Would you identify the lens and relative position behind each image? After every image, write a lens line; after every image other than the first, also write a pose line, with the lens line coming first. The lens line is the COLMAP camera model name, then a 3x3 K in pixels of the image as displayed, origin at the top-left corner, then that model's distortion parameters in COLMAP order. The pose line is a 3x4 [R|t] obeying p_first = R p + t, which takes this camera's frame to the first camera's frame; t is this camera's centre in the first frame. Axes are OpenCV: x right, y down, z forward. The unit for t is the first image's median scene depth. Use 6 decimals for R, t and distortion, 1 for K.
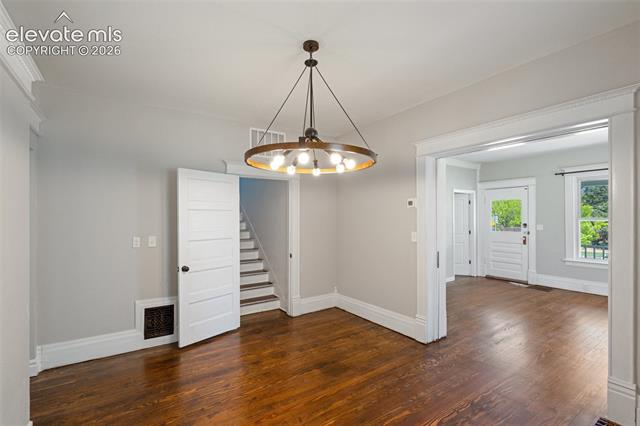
lens RADIAL K [[293.0, 0, 319.9], [0, 293.0, 212.7], [0, 0, 1]] dist [-0.004116, 0.000812]
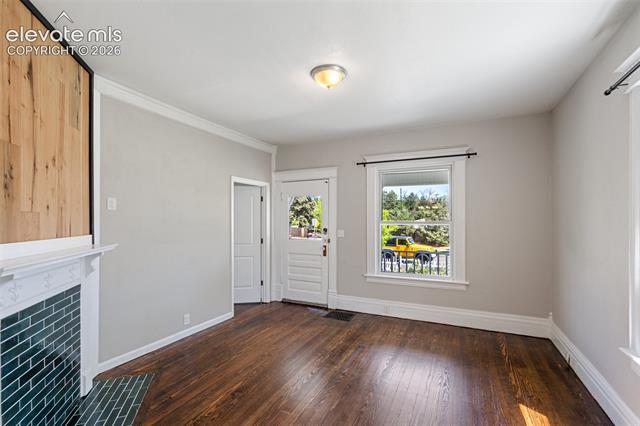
lens RADIAL K [[293.0, 0, 320.1], [0, 293.0, 211.6], [0, 0, 1]] dist [-0.004116, 0.000812]
pose [[0.861906, 0.005108, 0.507042, 0.302099], [-0.006077, 0.999982, 0.000255, -0.006131], [-0.507032, -0.003301, 0.861921, 0.350604]]
